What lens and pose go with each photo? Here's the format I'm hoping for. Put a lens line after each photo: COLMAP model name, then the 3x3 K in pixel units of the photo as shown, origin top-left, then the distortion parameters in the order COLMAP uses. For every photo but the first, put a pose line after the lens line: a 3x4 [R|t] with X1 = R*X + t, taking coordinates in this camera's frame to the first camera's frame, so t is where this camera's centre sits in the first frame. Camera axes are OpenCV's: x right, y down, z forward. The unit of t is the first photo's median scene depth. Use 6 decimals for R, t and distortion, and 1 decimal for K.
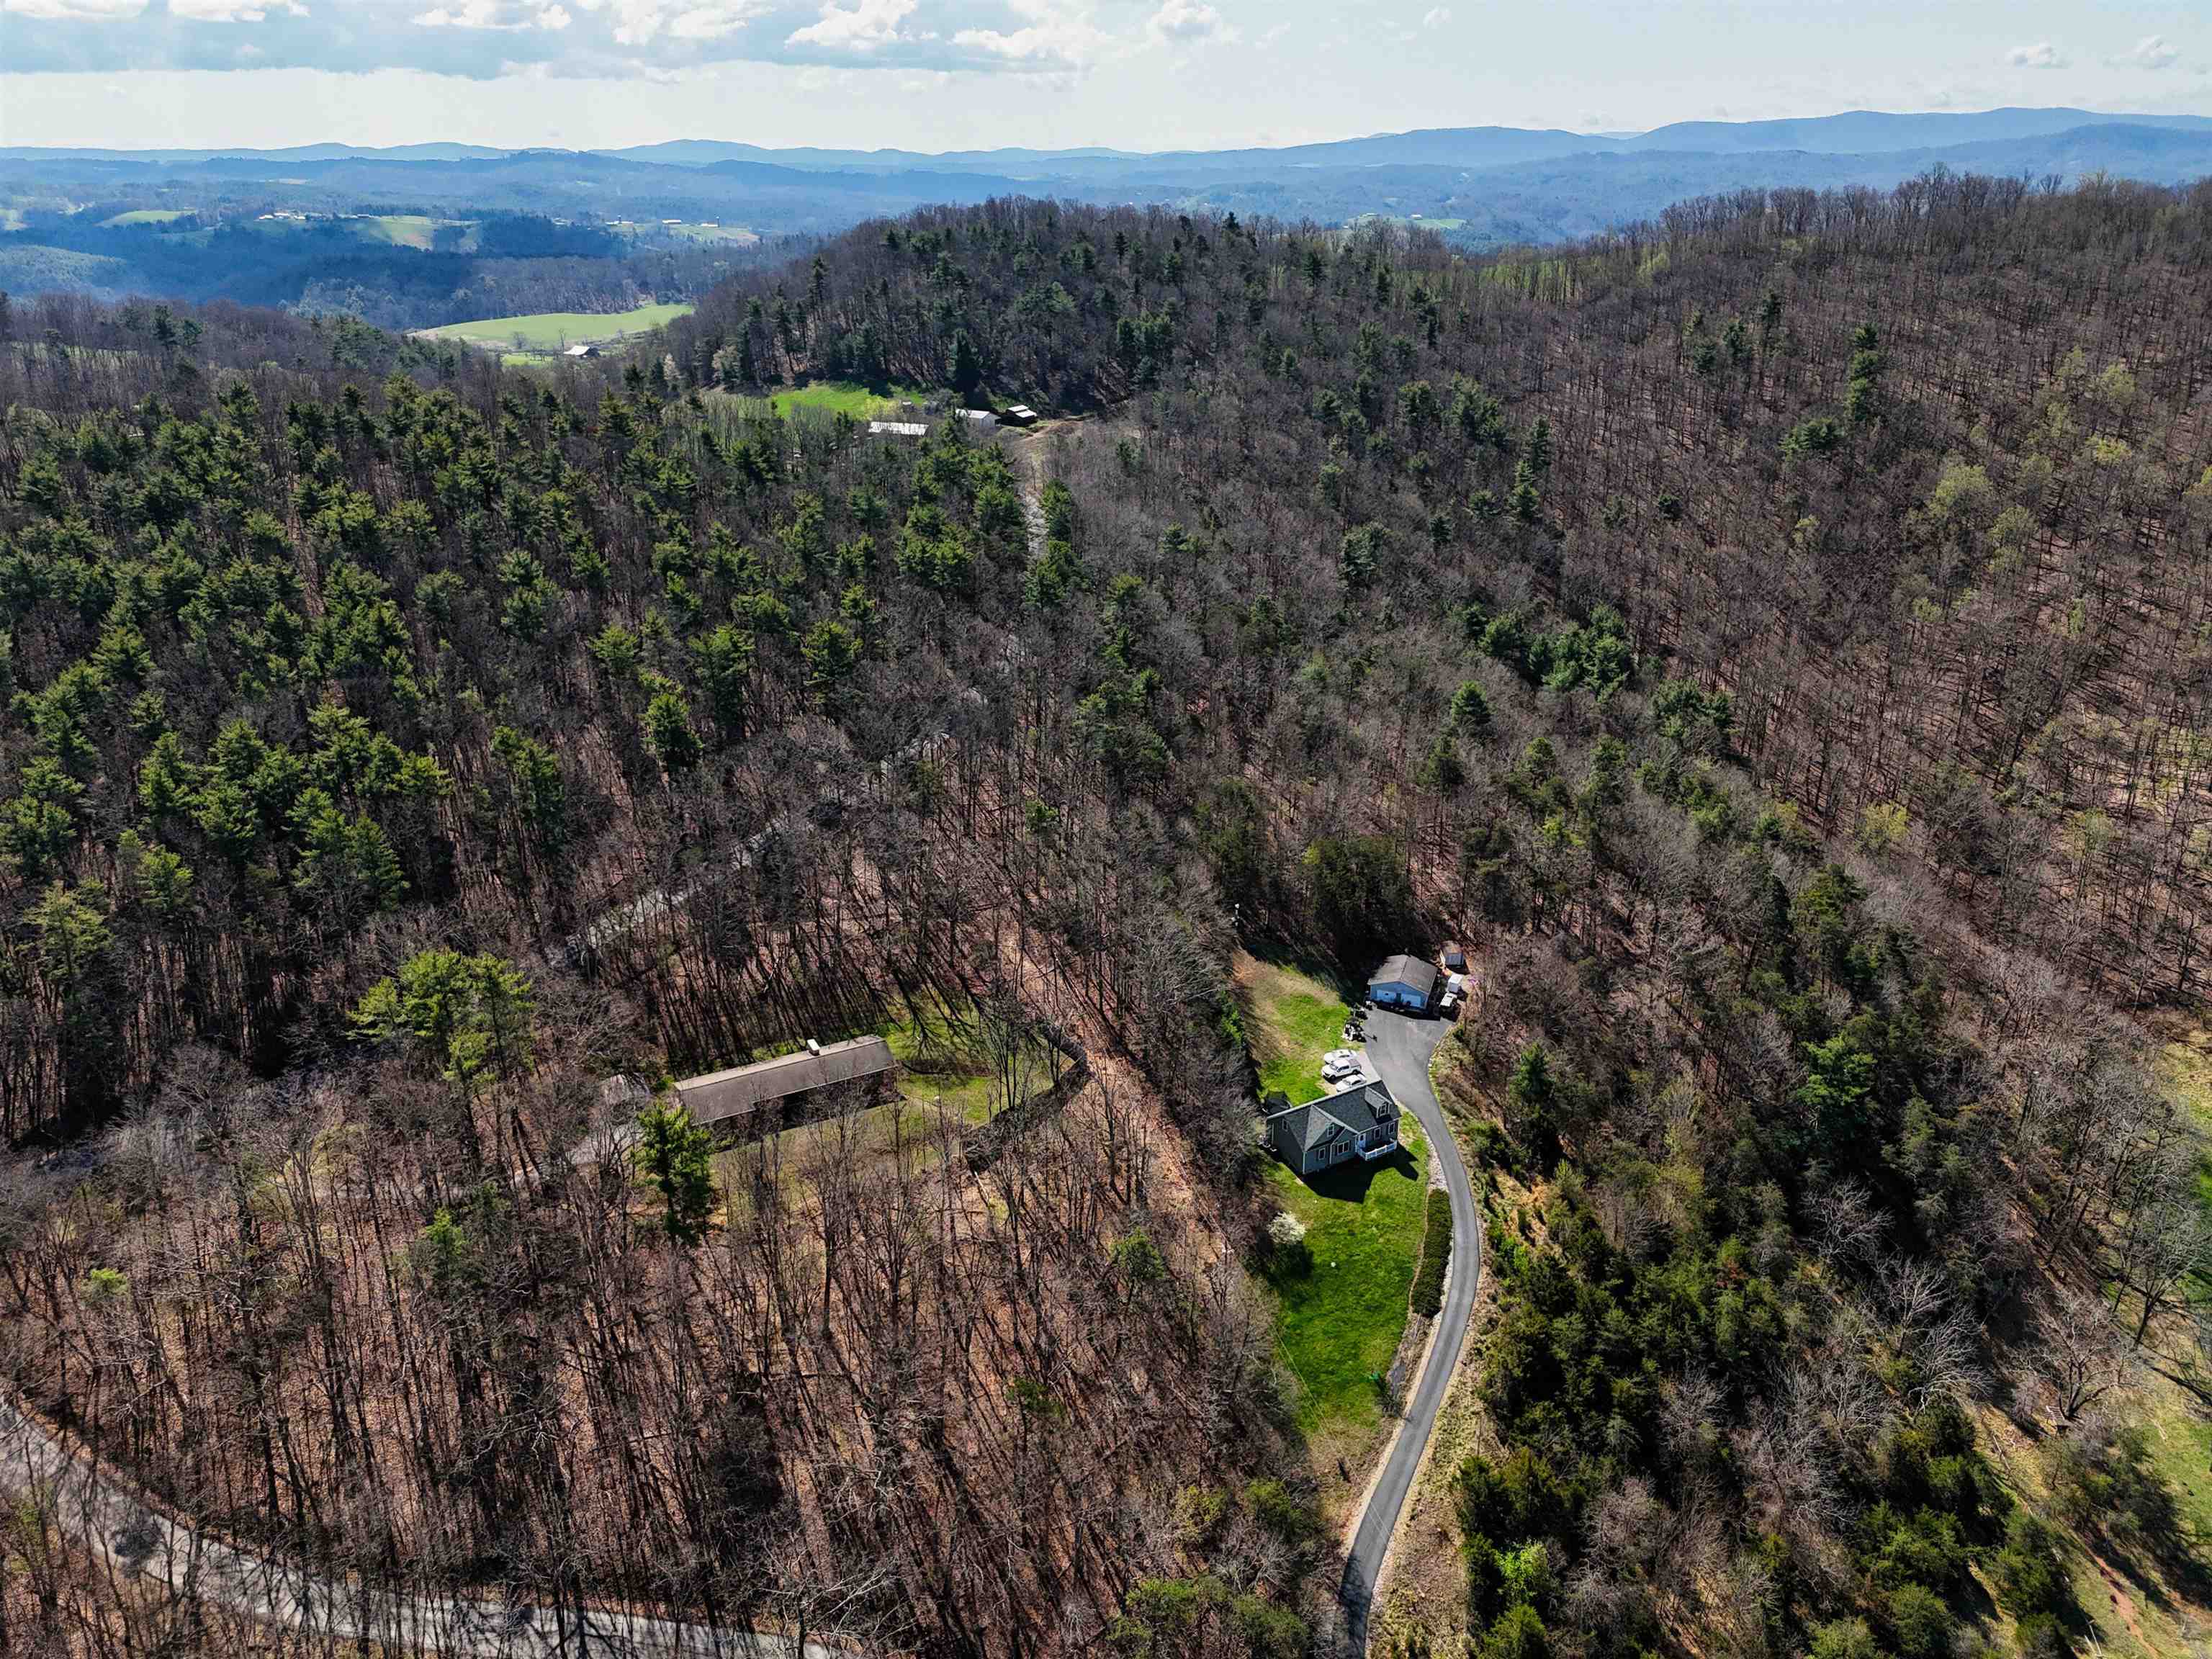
lens RADIAL K [[1630.4, 0, 1095.3], [0, 1630.4, 823.9], [0, 0, 1]] dist [0.062027, -0.054216]
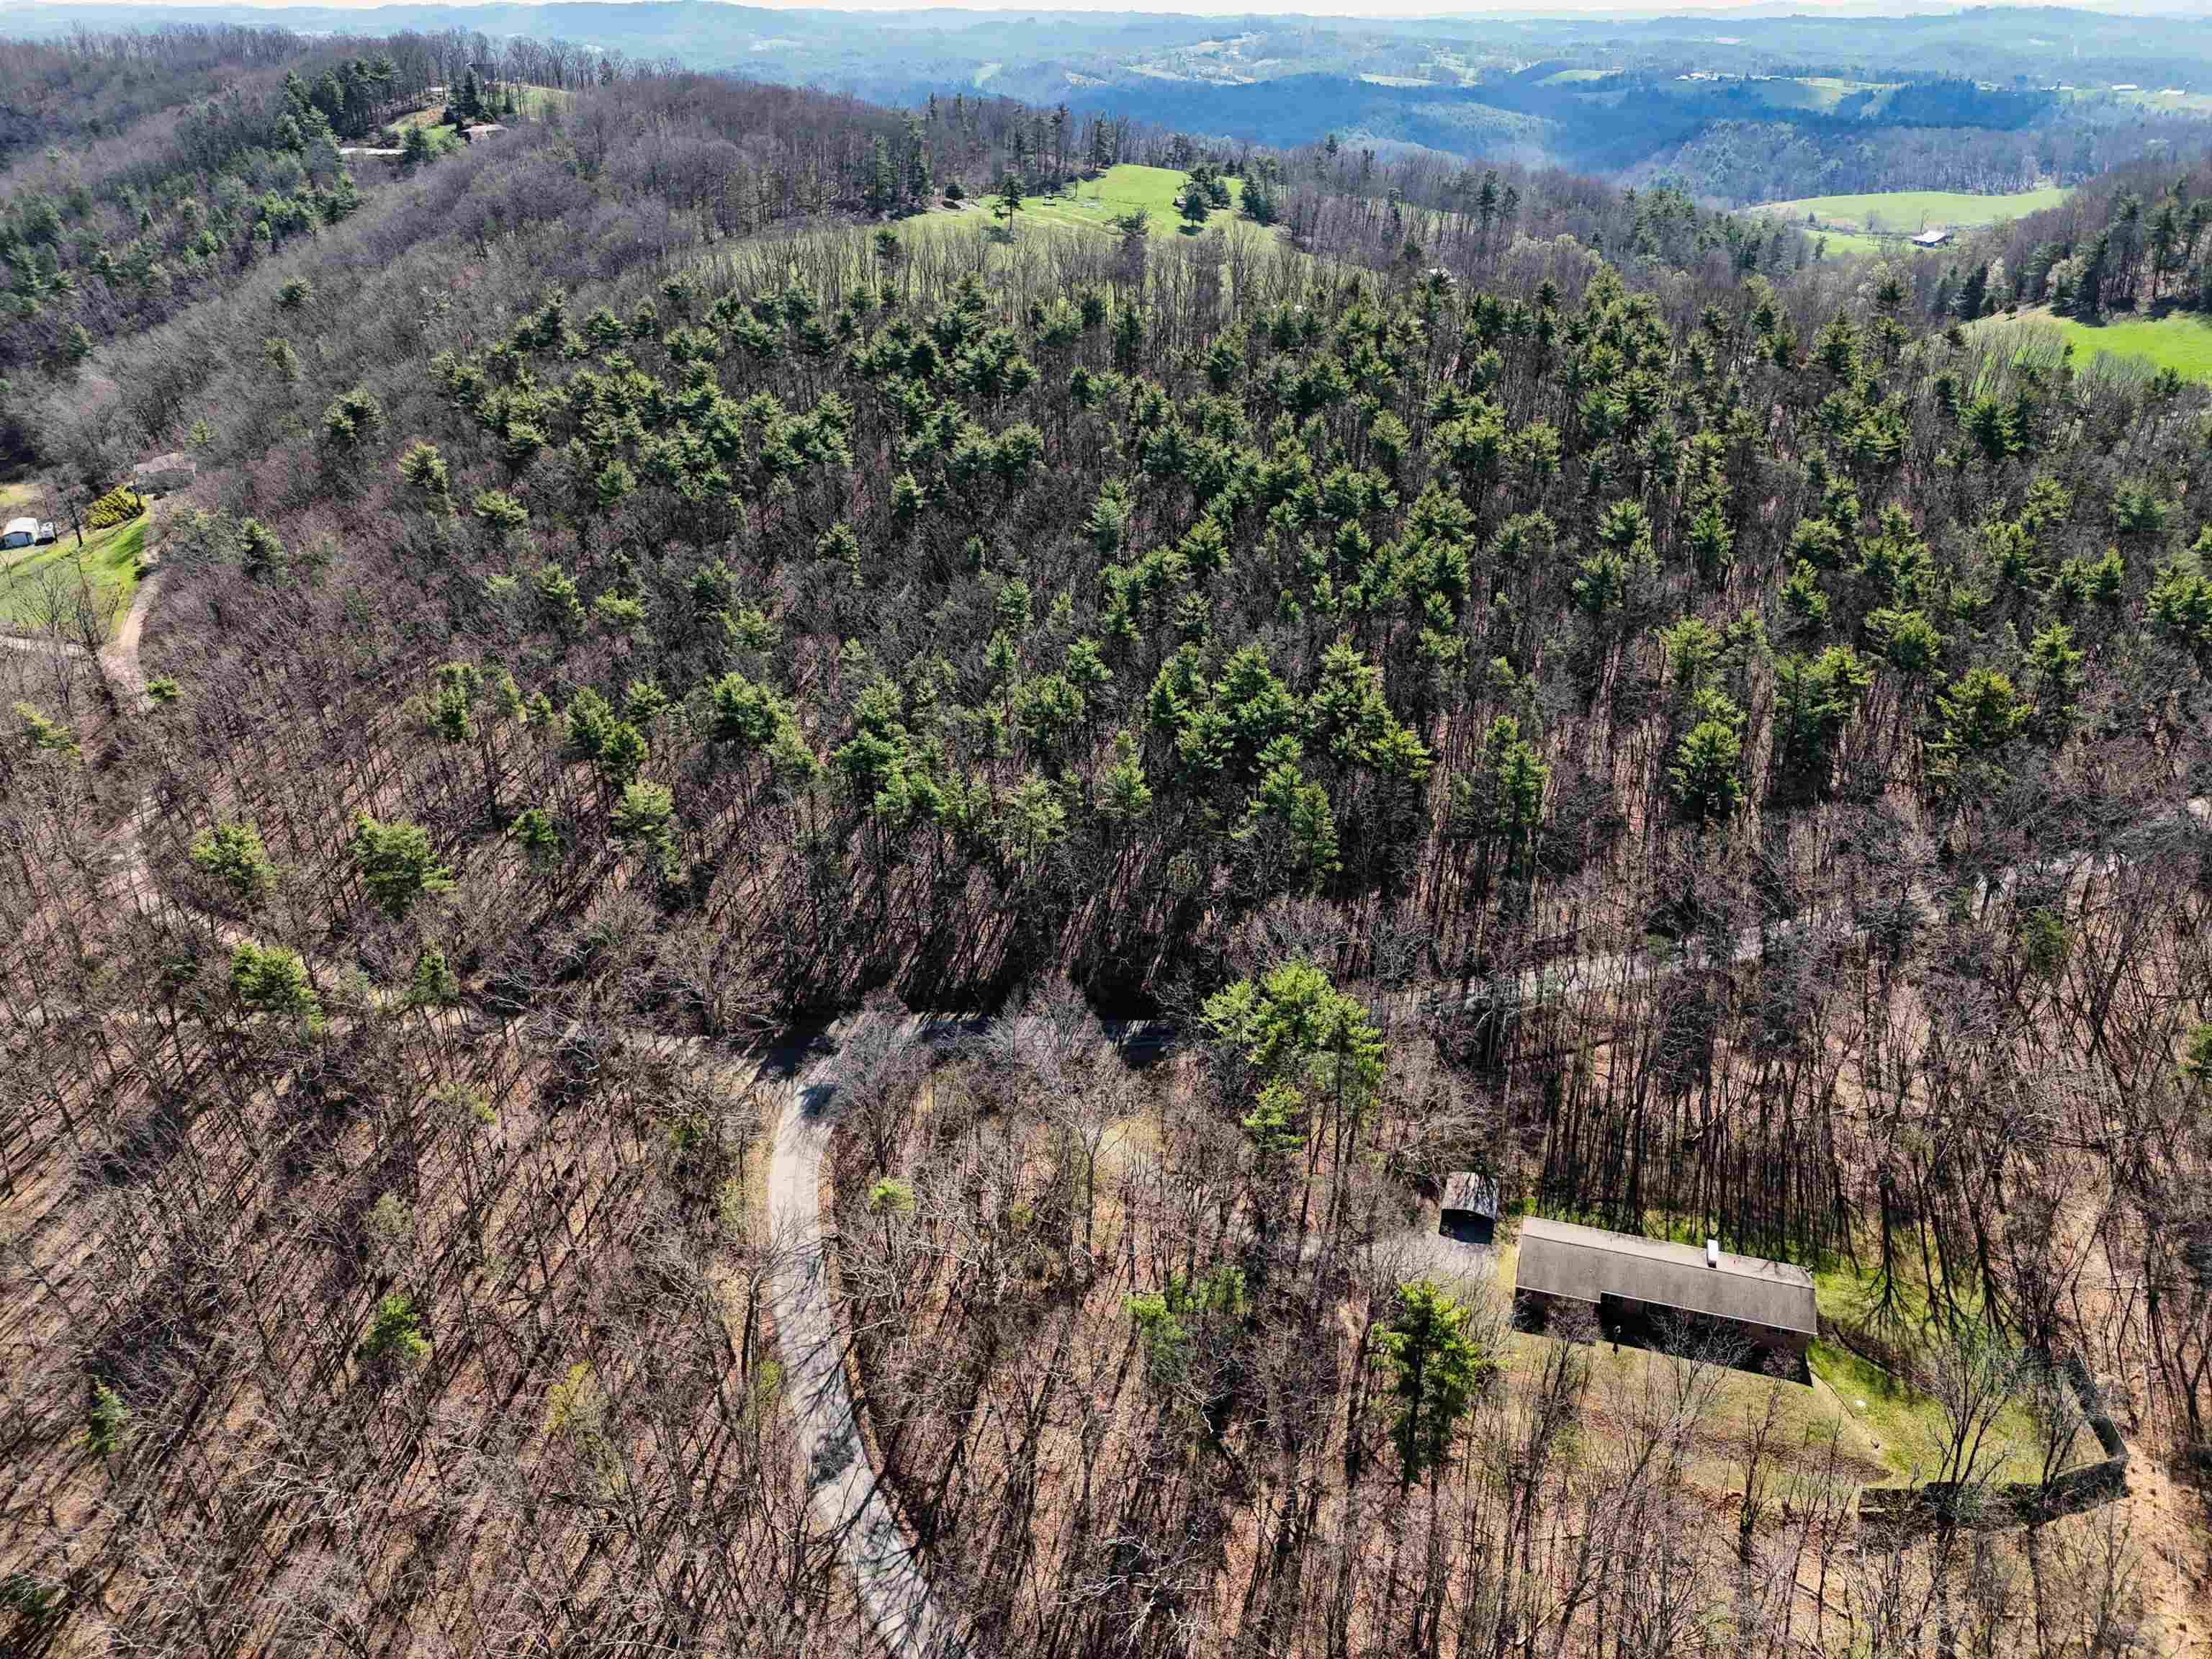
lens RADIAL K [[1630.4, 0, 1105.6], [0, 1630.4, 826.4], [0, 0, 1]] dist [0.062027, -0.054216]
pose [[0.729066, 0.302541, -0.613947, 0.021667], [-0.257075, 0.952369, 0.164030, -0.078245], [0.634330, 0.038242, 0.772116, 0.187256]]
